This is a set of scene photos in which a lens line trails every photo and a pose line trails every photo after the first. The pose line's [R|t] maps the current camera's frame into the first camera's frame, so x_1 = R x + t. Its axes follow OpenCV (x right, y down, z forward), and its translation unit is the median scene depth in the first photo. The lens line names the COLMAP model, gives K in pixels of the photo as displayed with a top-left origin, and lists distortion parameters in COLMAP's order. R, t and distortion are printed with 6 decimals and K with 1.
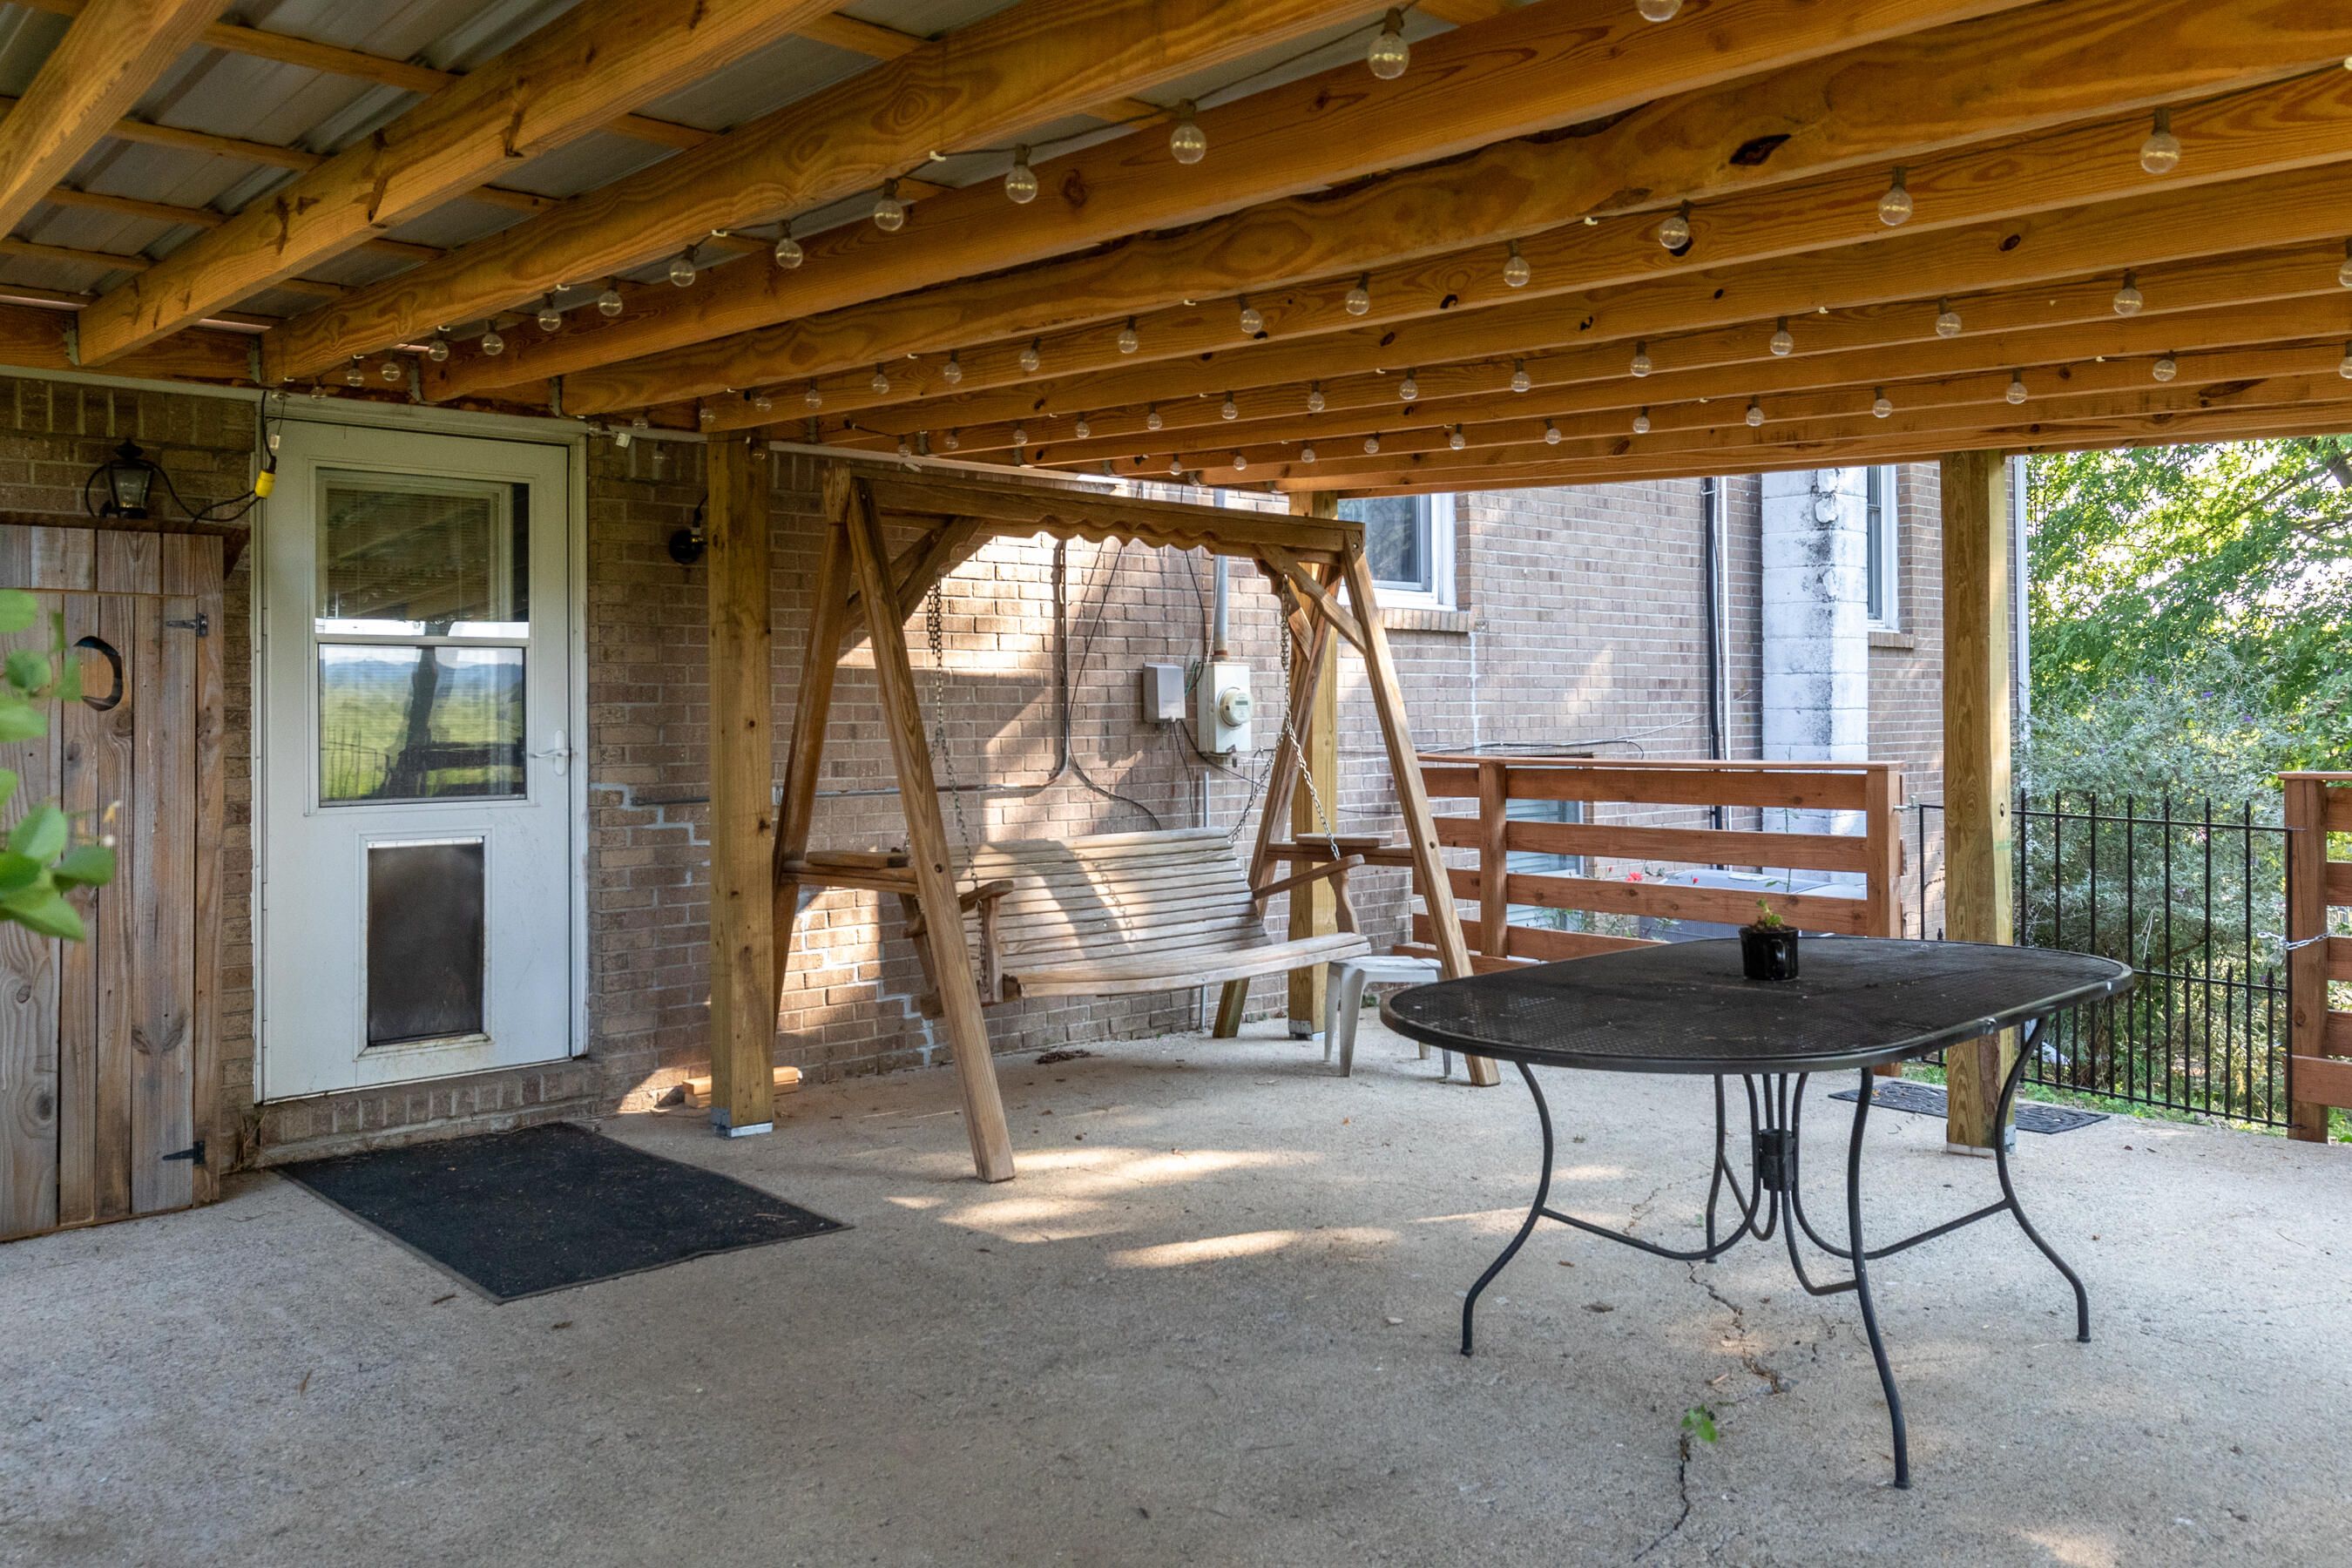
lens RADIAL K [[1775.8, 0, 1174.8], [0, 1775.8, 697.8], [0, 0, 1]] dist [0.005623, -0.000523]
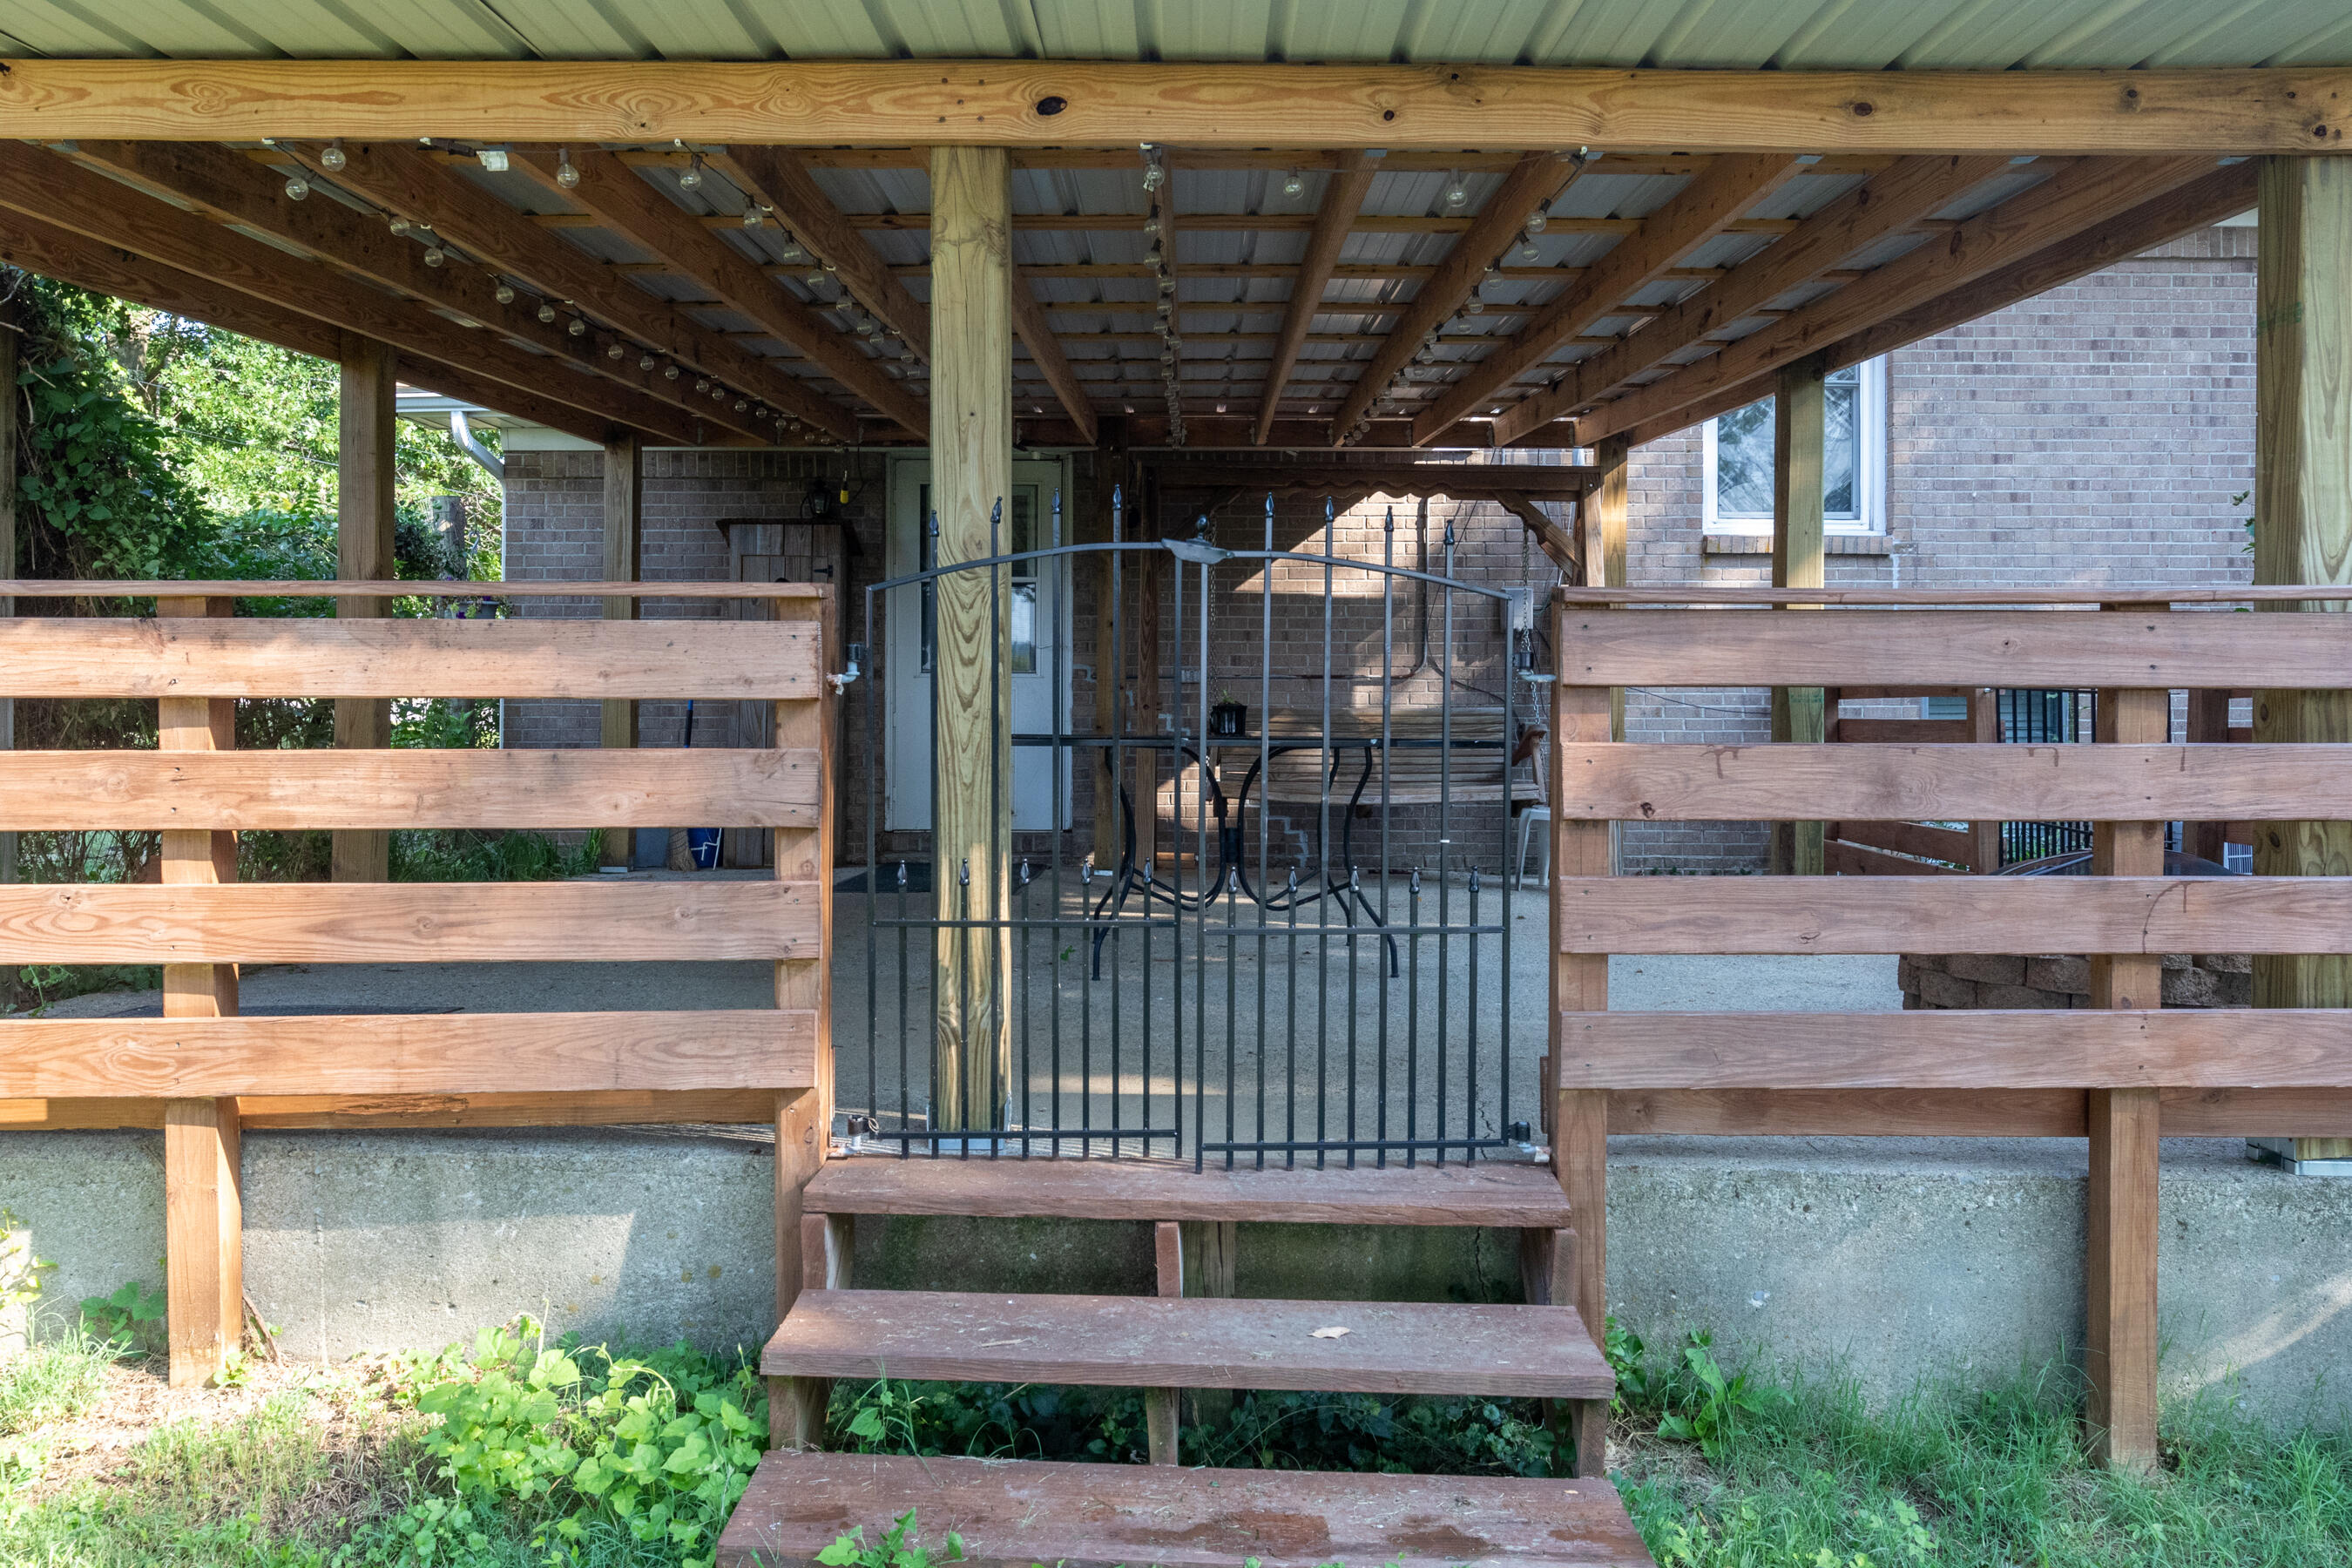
lens RADIAL K [[1775.8, 0, 1174.8], [0, 1775.8, 697.8], [0, 0, 1]] dist [0.005623, -0.000523]
pose [[0.736635, 0.005792, -0.676266, 0.711772], [-0.005301, 0.999982, 0.002789, 0.061739], [0.676270, 0.001530, 0.736652, -0.122375]]
